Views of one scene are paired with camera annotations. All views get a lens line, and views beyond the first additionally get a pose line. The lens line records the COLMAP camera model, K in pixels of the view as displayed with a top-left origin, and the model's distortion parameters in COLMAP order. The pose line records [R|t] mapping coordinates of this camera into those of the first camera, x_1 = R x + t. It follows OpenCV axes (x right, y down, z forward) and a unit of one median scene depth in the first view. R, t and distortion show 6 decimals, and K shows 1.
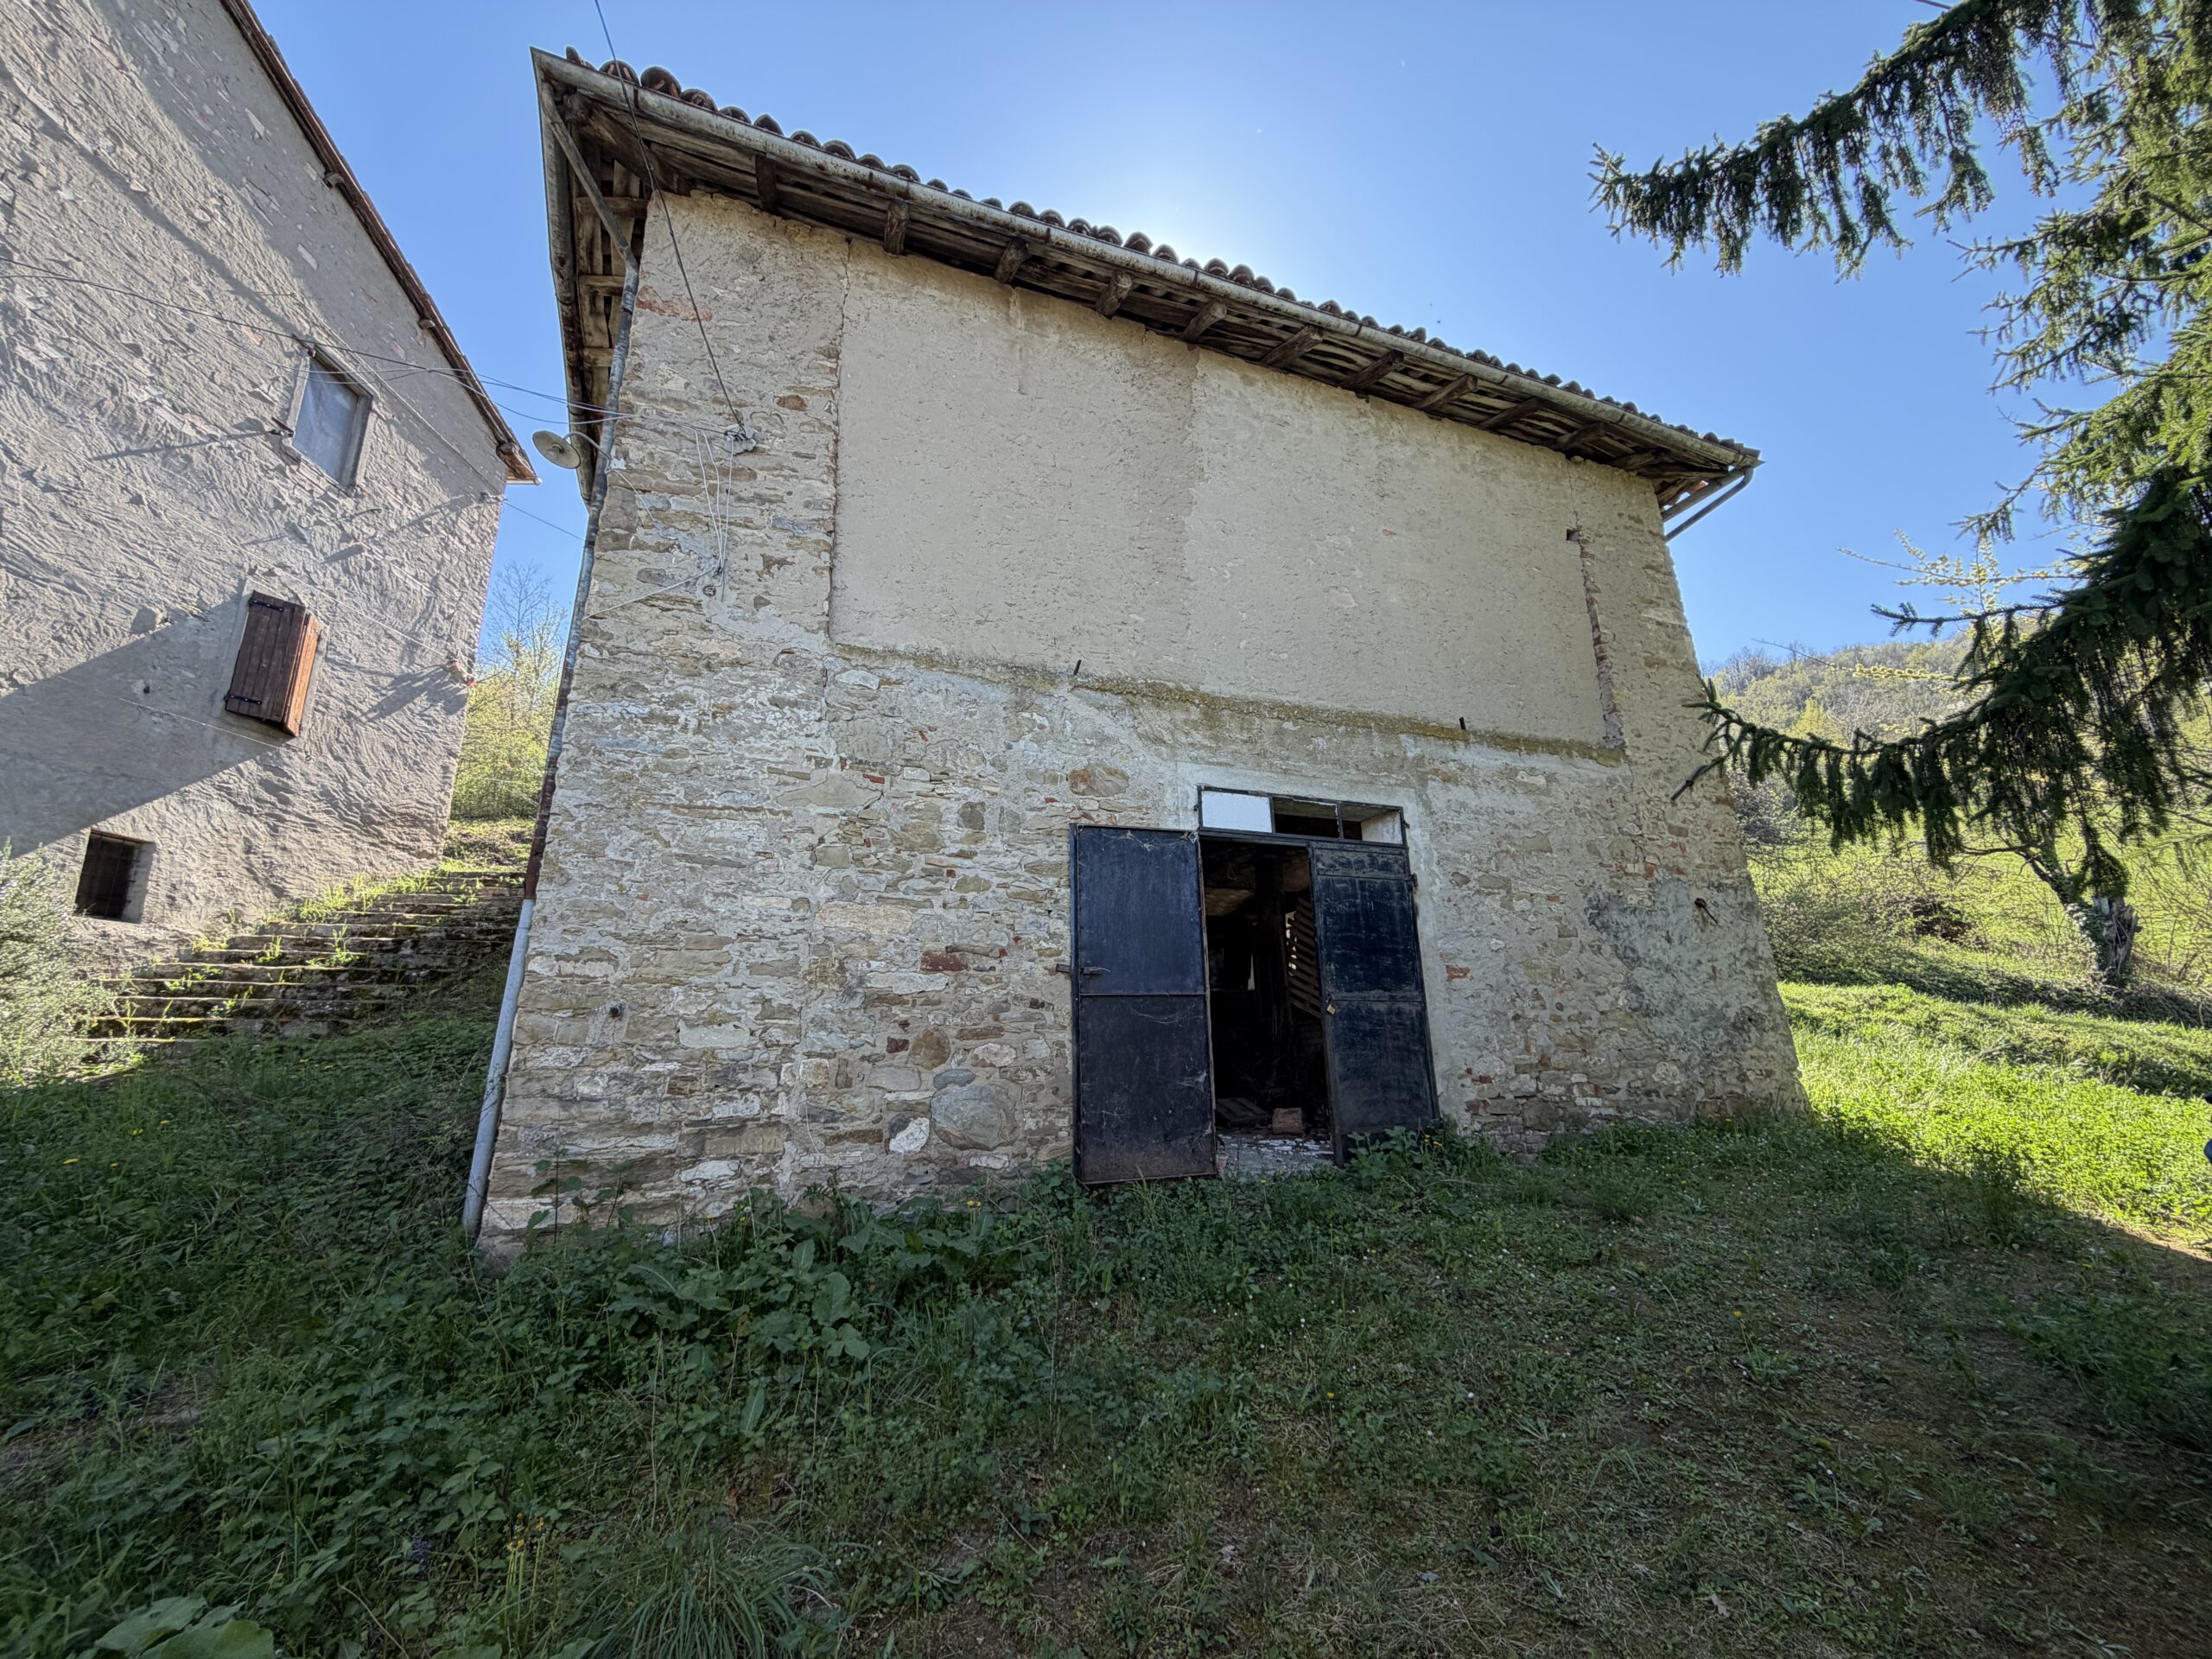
lens RADIAL K [[881.1, 0, 1101.1], [0, 881.1, 827.1], [0, 0, 1]] dist [-0.003594, 0.001037]
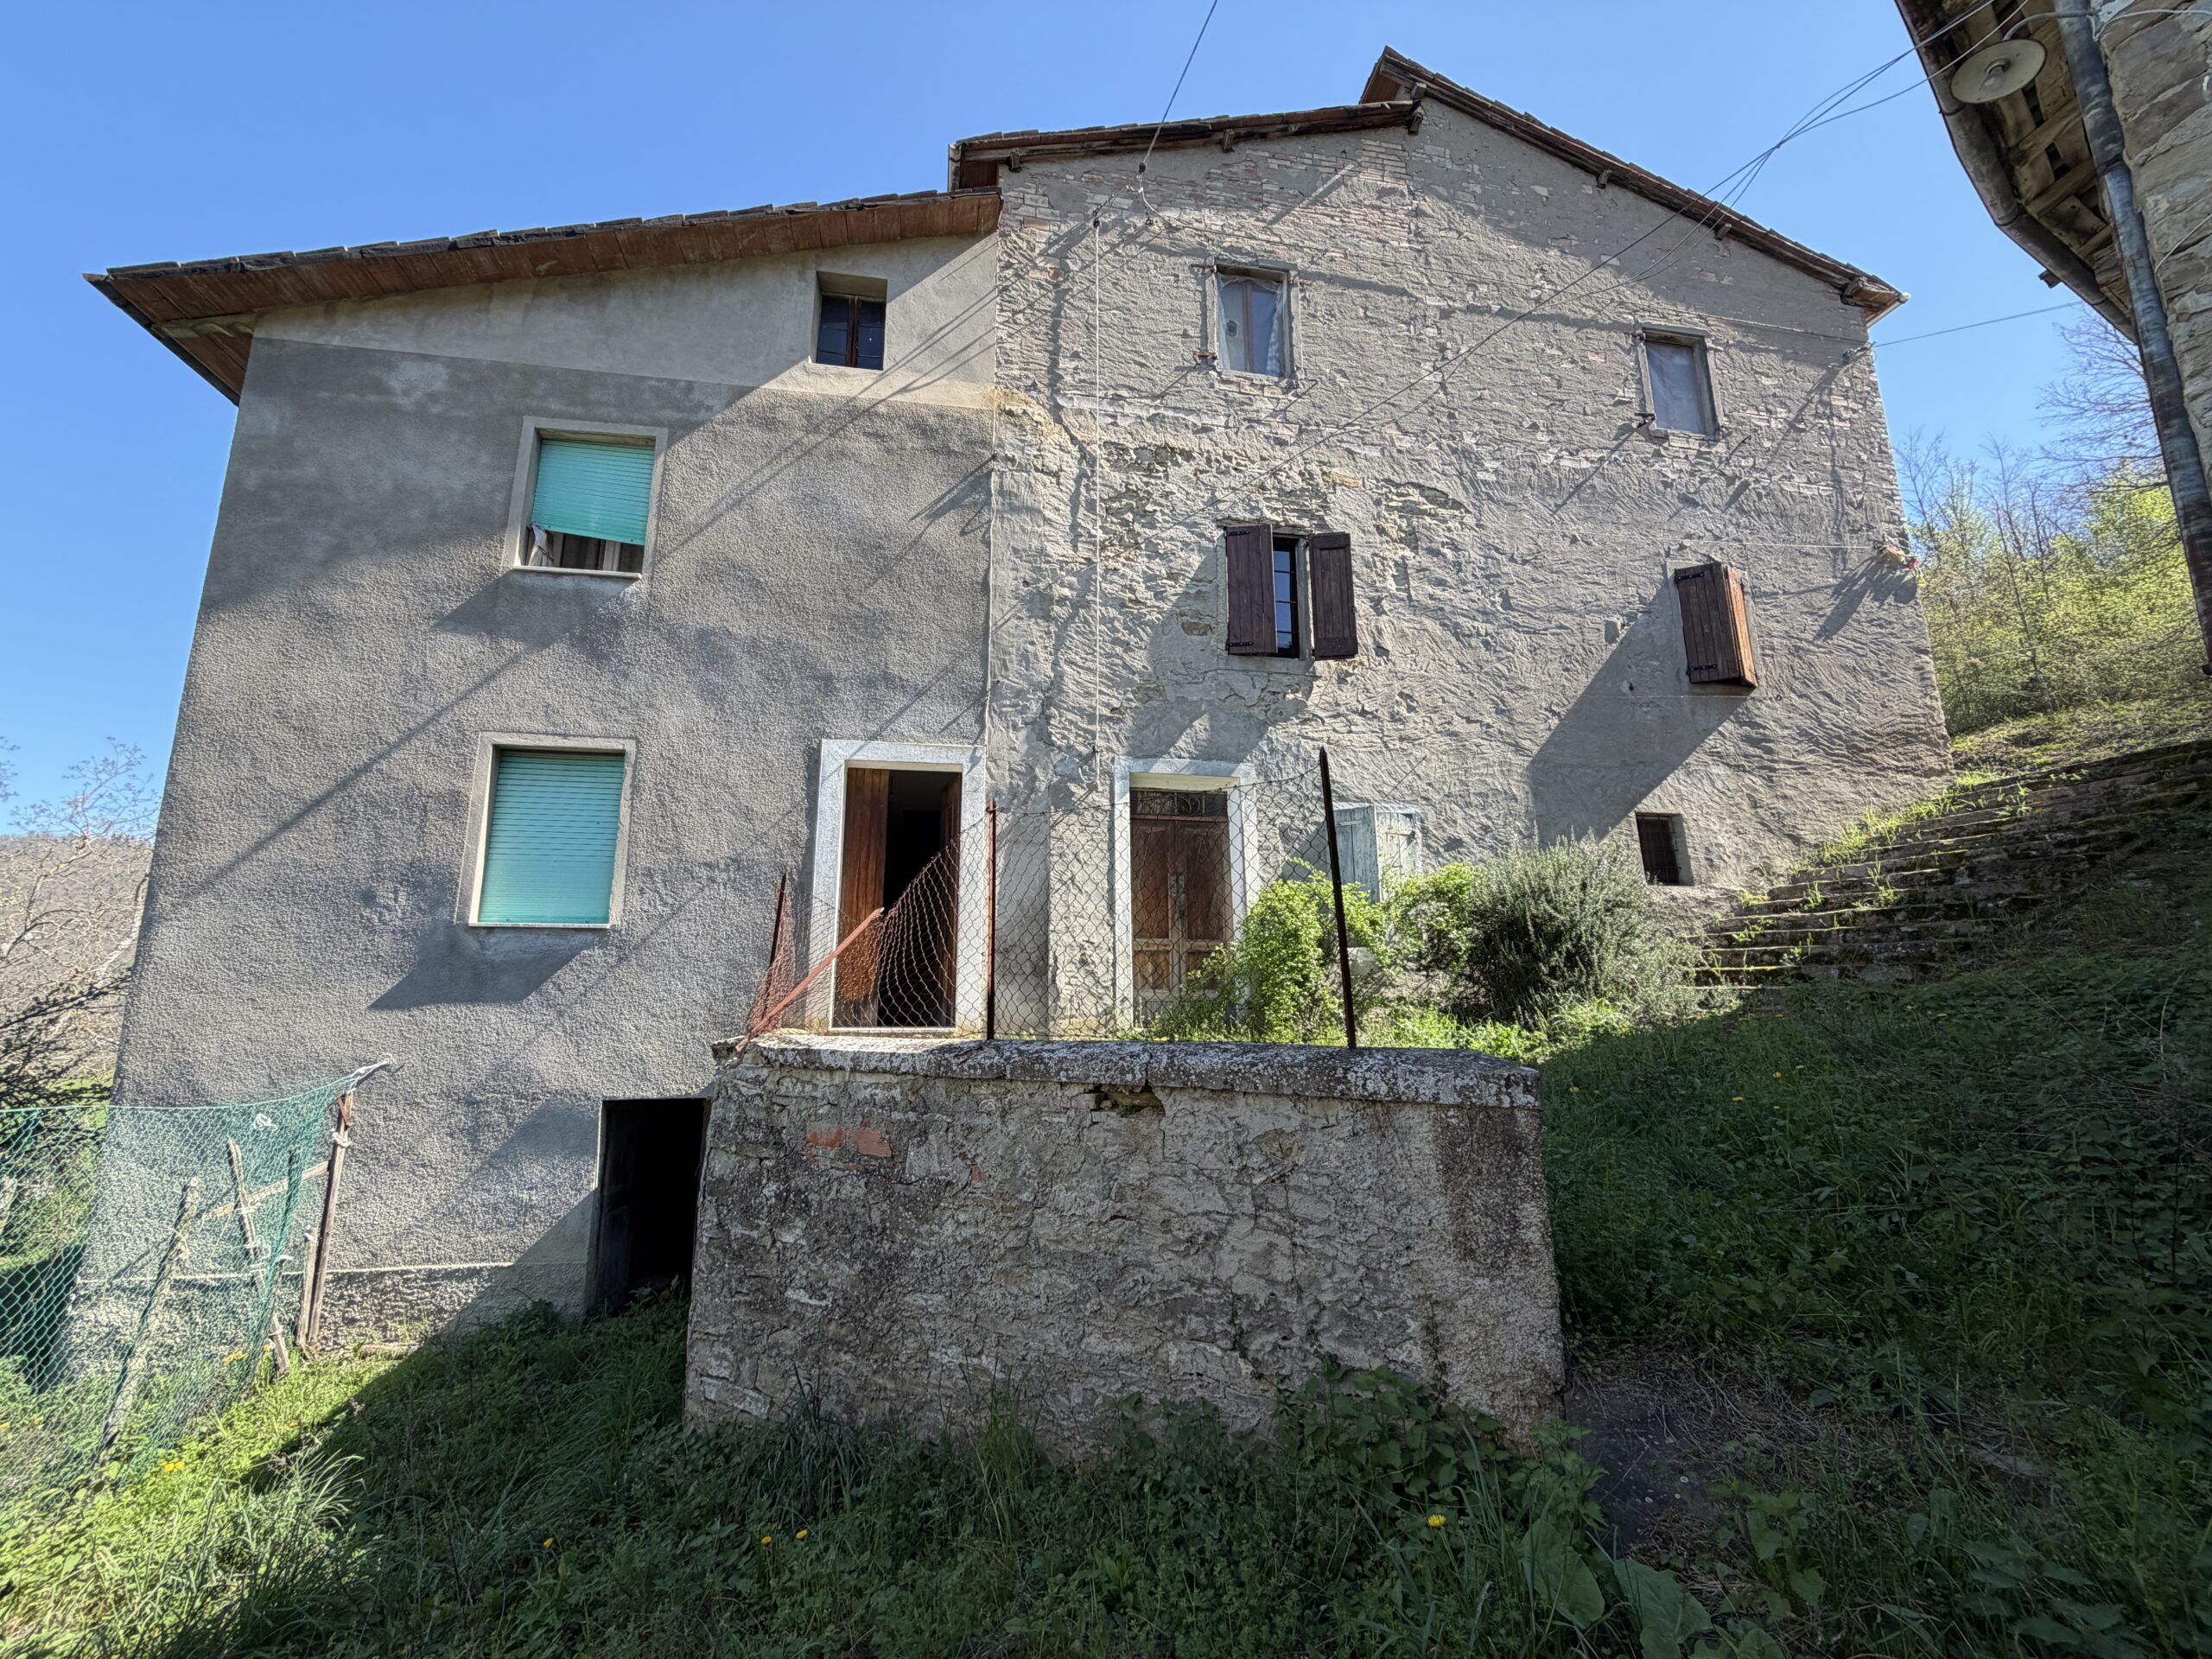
lens RADIAL K [[881.1, 0, 1103.2], [0, 881.1, 834.6], [0, 0, 1]] dist [-0.003594, 0.001037]
pose [[0.160459, -0.180664, -0.970368, -0.113191], [0.235547, 0.961711, -0.140102, 0.025340], [0.958525, -0.206087, 0.196870, 0.071989]]
